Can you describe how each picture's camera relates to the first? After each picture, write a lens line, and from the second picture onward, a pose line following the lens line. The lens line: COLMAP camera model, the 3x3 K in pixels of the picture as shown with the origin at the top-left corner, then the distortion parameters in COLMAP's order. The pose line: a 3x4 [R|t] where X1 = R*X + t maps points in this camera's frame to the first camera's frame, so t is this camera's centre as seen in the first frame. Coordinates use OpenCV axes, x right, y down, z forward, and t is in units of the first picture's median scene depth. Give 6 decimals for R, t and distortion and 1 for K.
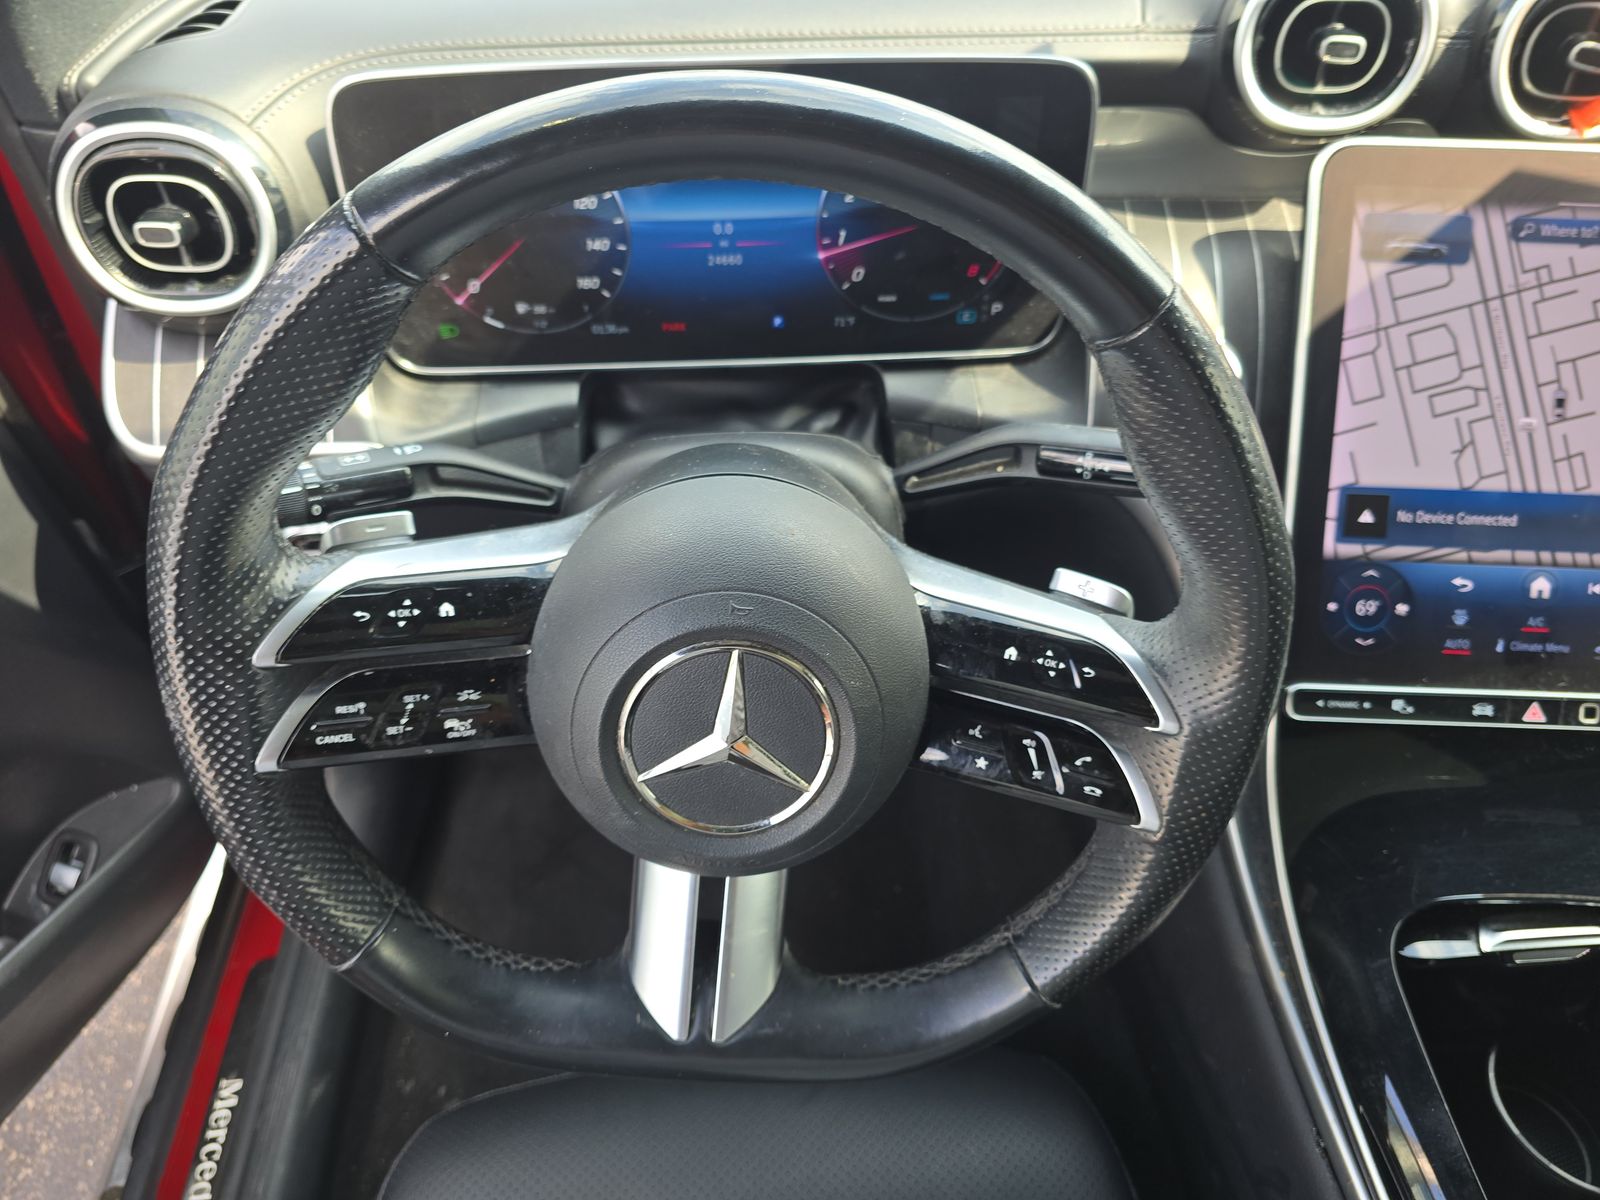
lens RADIAL K [[1074.4, 0, 800.0], [0, 1074.4, 600.0], [0, 0, 1]] dist [0.024186, -0.053252]
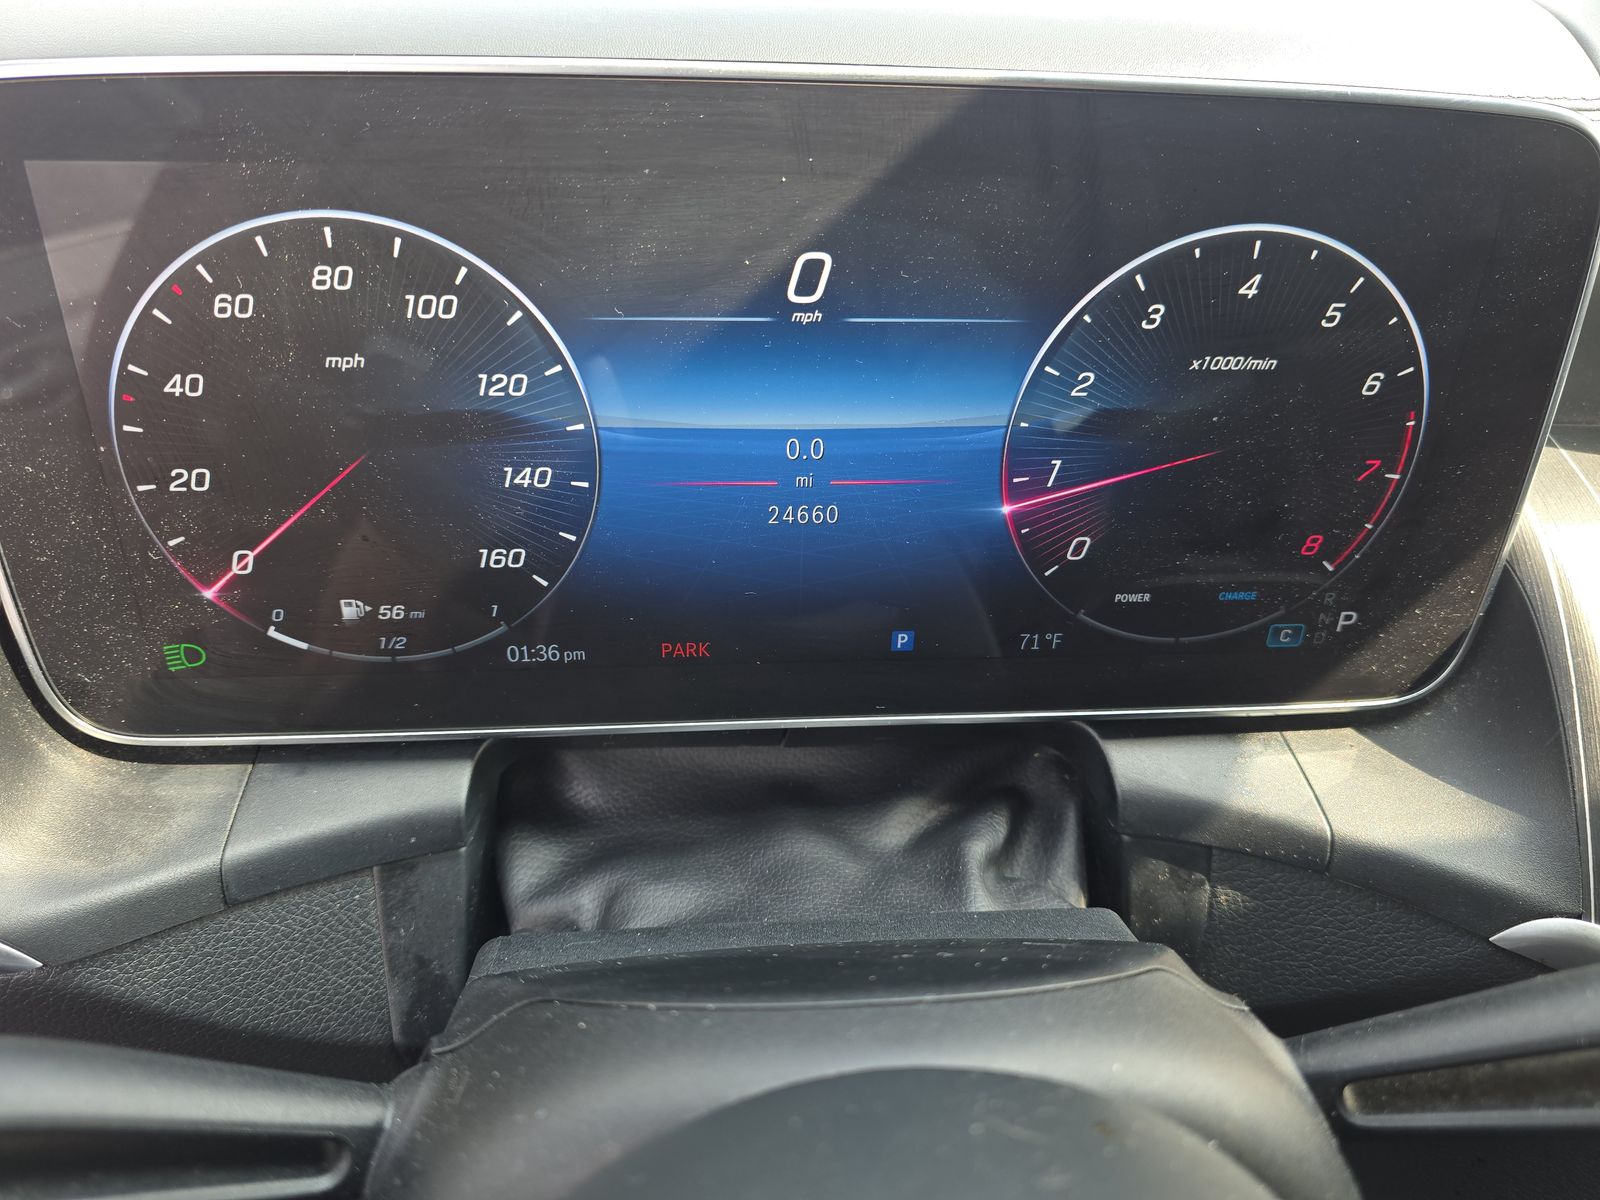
lens RADIAL K [[1074.4, 0, 800.0], [0, 1074.4, 600.0], [0, 0, 1]] dist [0.024186, -0.053252]
pose [[0.998439, 0.011824, 0.054591, -0.099969], [0.002229, 0.968126, -0.250452, -0.169829], [-0.055812, 0.250183, 0.966589, 0.580865]]
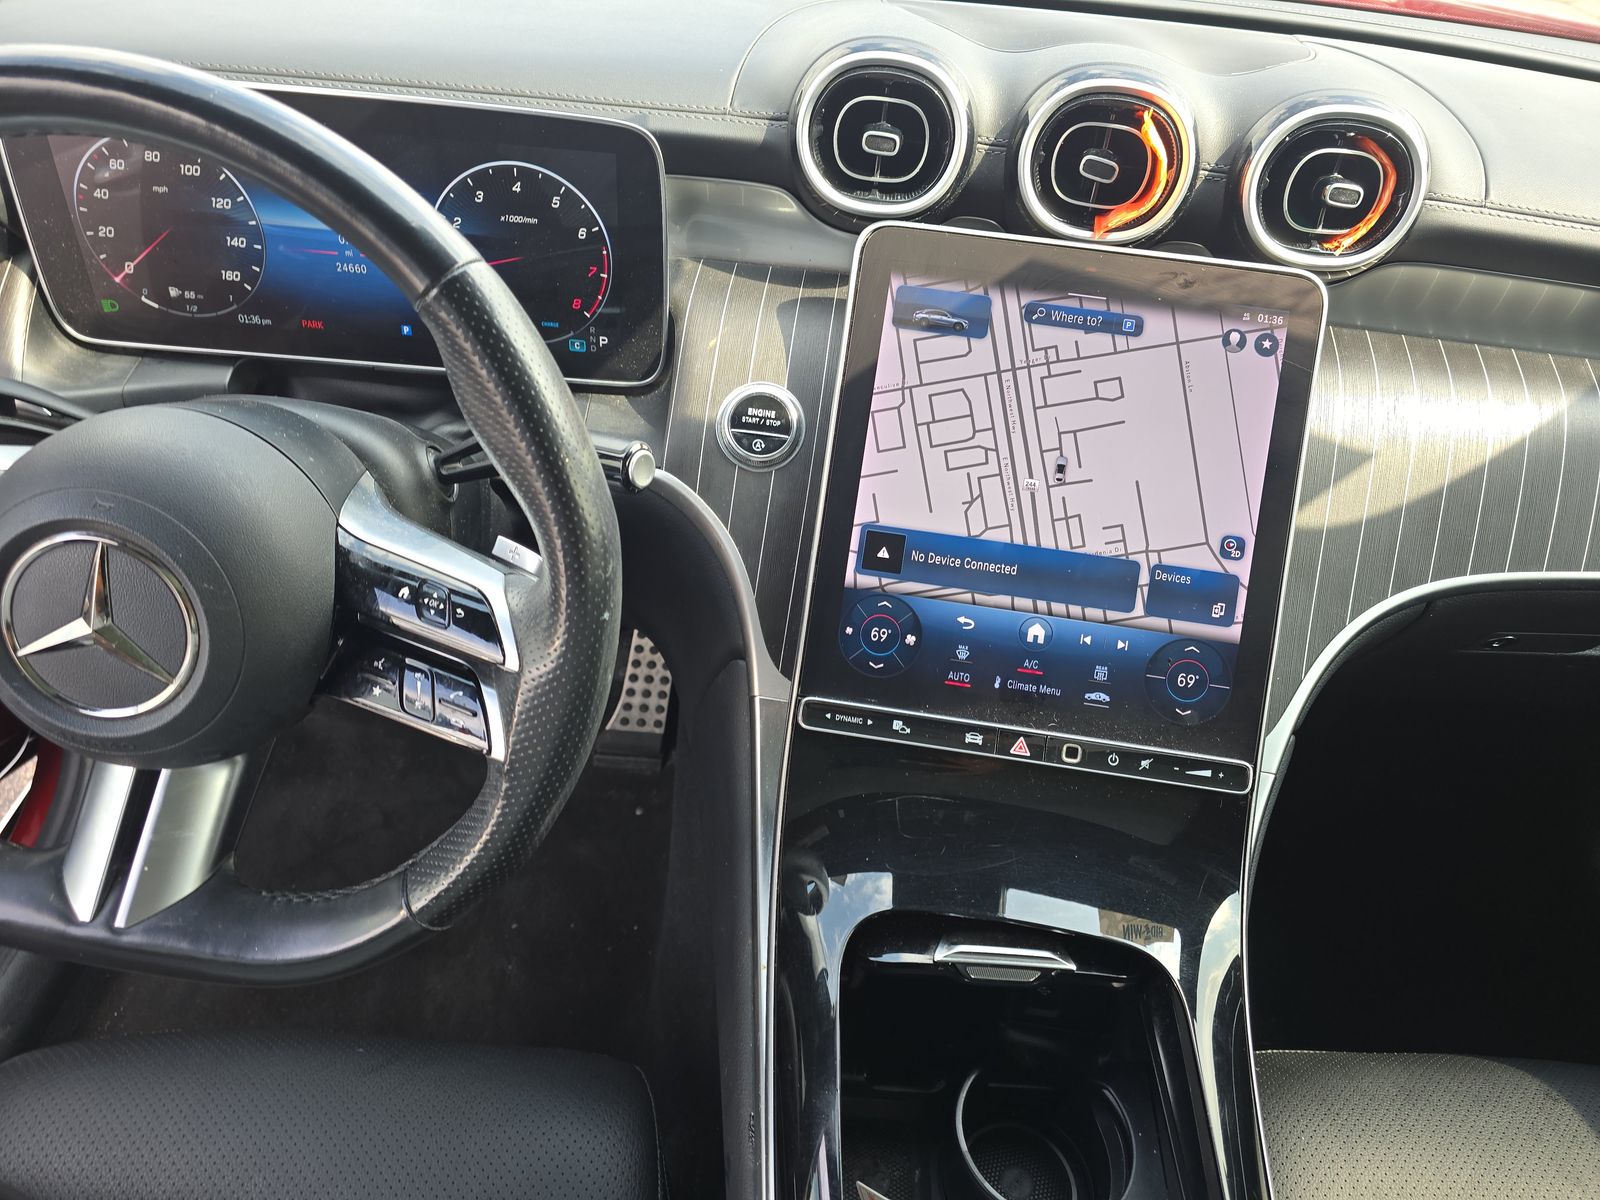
lens RADIAL K [[1063.2, 0, 802.7], [0, 1063.2, 605.6], [0, 0, 1]] dist [0.024785, -0.036314]
pose [[0.993985, 0.109518, -0.000467, 0.453460], [-0.109098, 0.989785, -0.091777, 0.087613], [-0.009589, 0.091276, 0.995779, -0.088532]]
